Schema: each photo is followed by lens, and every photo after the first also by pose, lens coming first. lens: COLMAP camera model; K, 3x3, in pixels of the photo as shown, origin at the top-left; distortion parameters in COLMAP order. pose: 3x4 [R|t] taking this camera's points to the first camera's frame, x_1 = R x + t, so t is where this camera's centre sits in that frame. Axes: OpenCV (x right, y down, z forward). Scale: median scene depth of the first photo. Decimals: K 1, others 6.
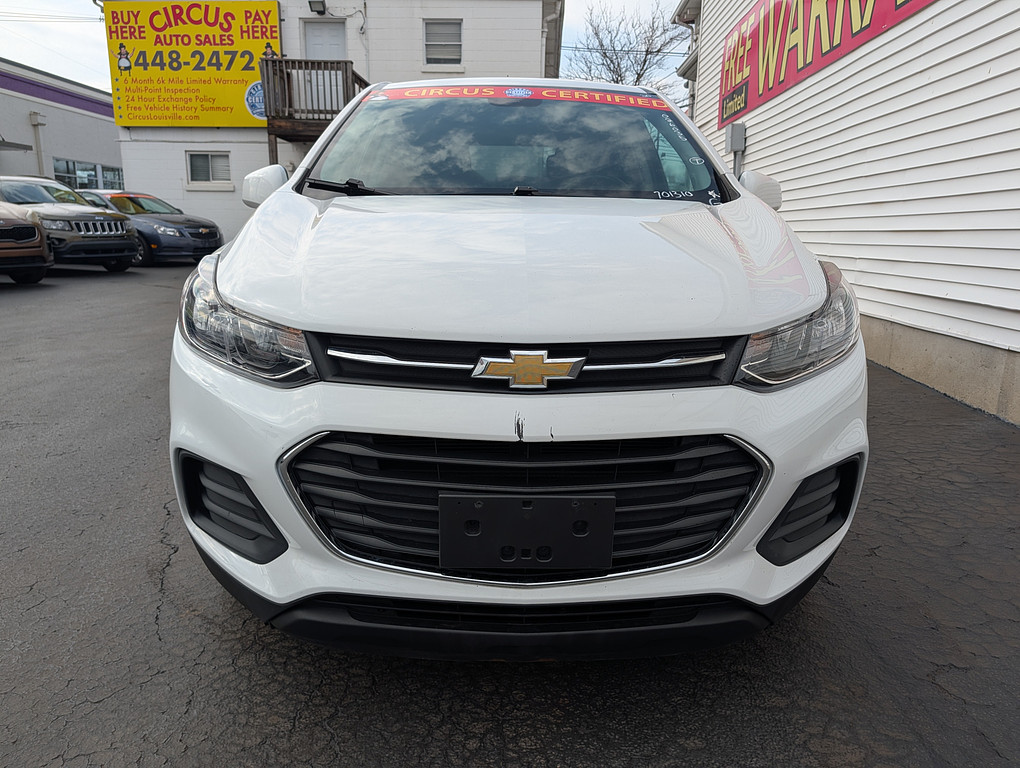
lens RADIAL K [[740.7, 0, 508.8], [0, 740.7, 386.8], [0, 0, 1]] dist [0.011552, -0.002402]
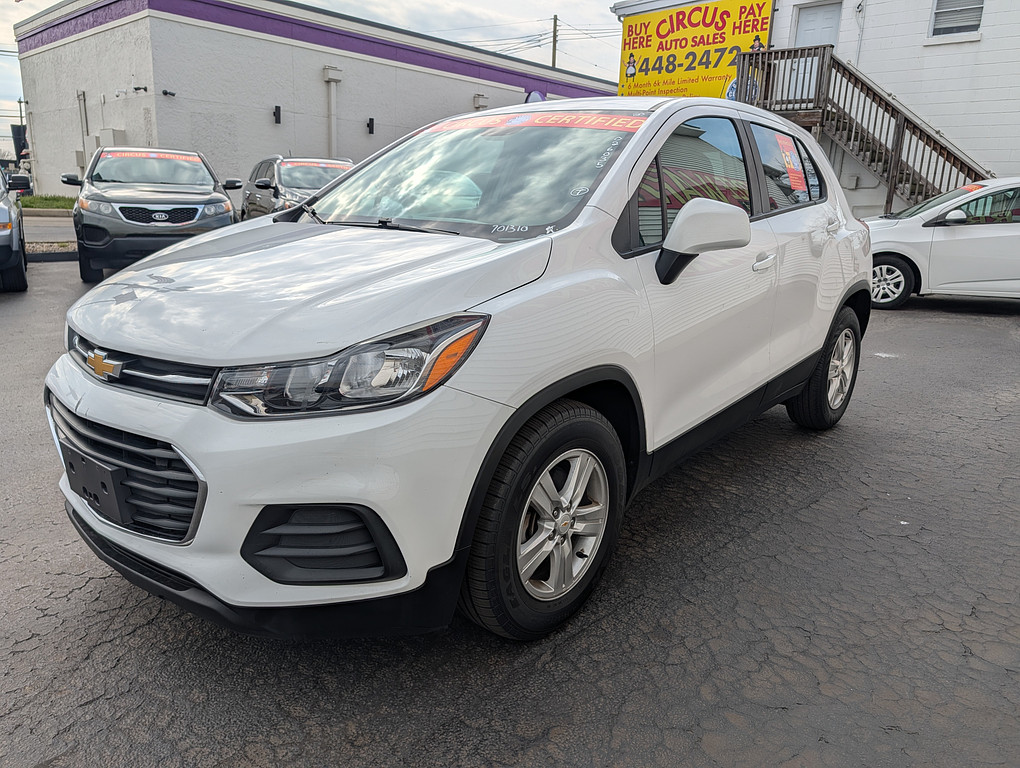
lens RADIAL K [[740.7, 0, 511.2], [0, 740.7, 383.2], [0, 0, 1]] dist [0.011552, -0.002402]
pose [[0.750768, 0.173197, -0.637456, 0.147642], [-0.164158, 0.983660, 0.073923, -0.021525], [0.639843, 0.049144, 0.766933, 0.042628]]
